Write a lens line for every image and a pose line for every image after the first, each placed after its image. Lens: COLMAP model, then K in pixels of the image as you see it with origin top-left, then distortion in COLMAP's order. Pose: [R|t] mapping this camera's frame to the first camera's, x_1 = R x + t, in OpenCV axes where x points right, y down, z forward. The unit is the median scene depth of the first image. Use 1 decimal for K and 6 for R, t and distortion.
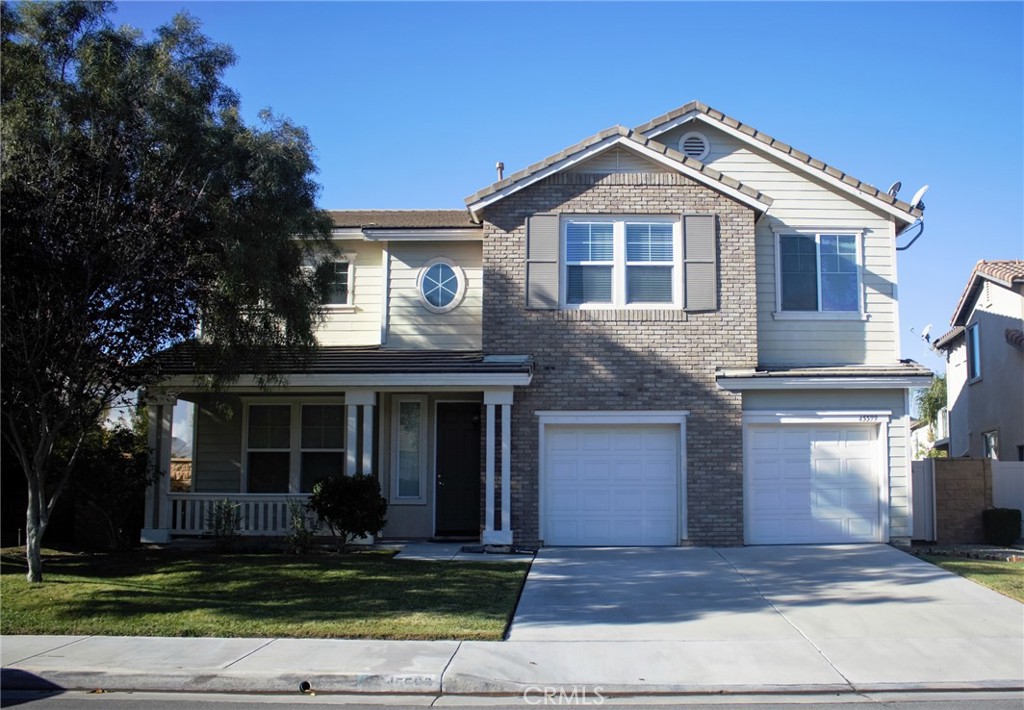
lens RADIAL K [[994.6, 0, 610.0], [0, 994.6, 402.8], [0, 0, 1]] dist [-0.140198, 0.094962]
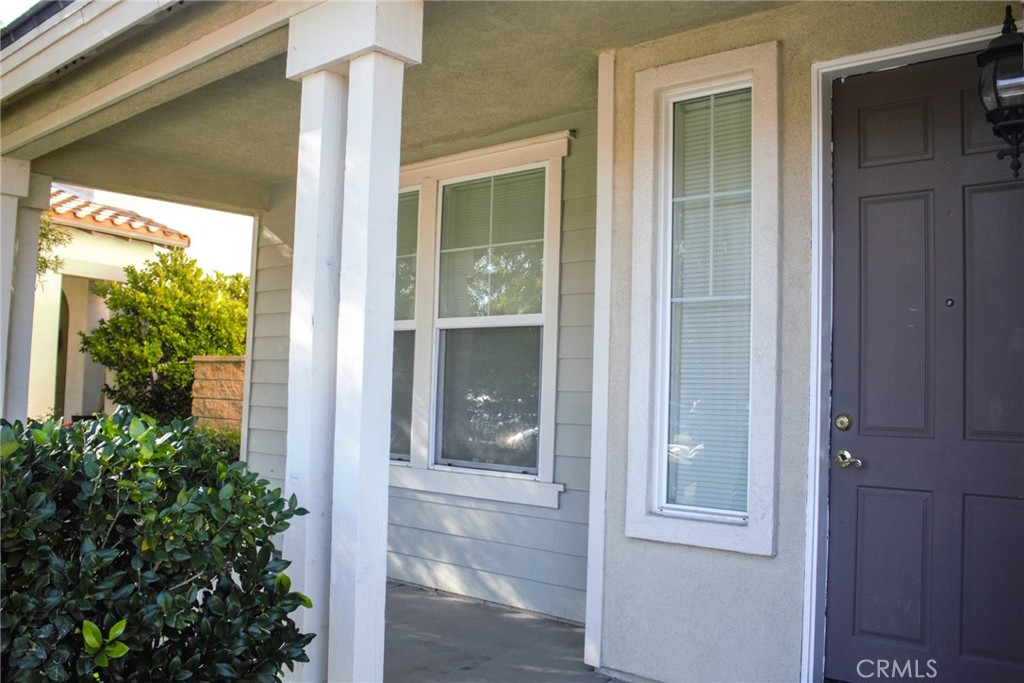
lens RADIAL K [[899.1, 0, 512.0], [0, 899.1, 341.5], [0, 0, 1]] dist [-0.153353, 0.143200]
pose [[0.741868, -0.015435, -0.670369, -0.104812], [0.031501, 0.999434, 0.011848, 0.055687], [0.669806, -0.029907, 0.741934, 0.857472]]
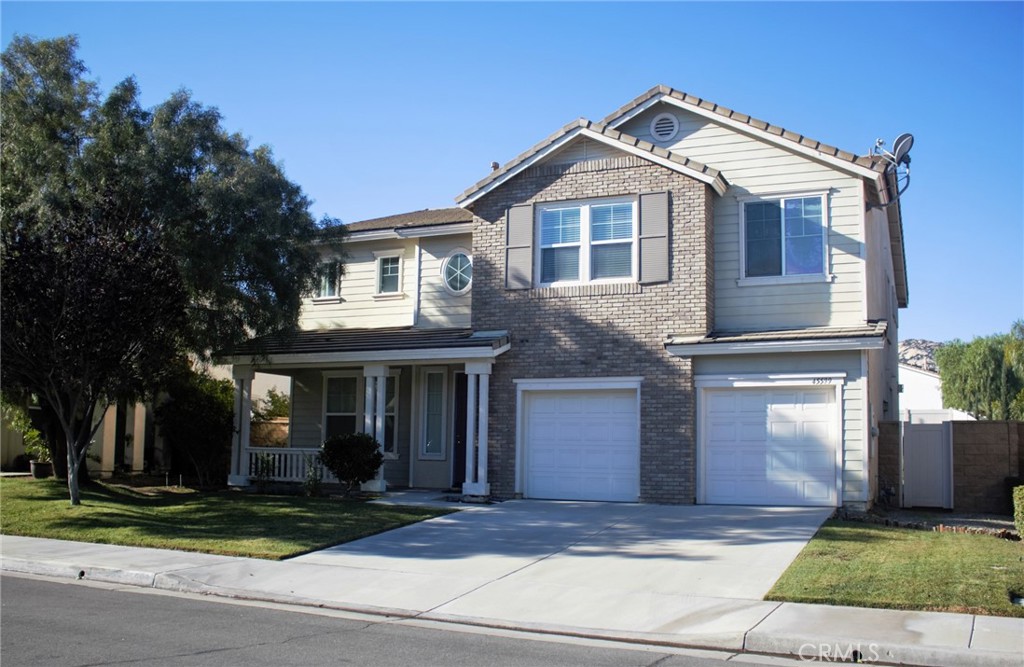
lens RADIAL K [[969.2, 0, 531.1], [0, 969.2, 364.7], [0, 0, 1]] dist [-0.118698, 0.006836]
pose [[0.908426, -0.021895, -0.417472, 0.402588], [0.020519, 0.999759, -0.007786, 0.000833], [0.417542, -0.001493, 0.908656, 0.000265]]
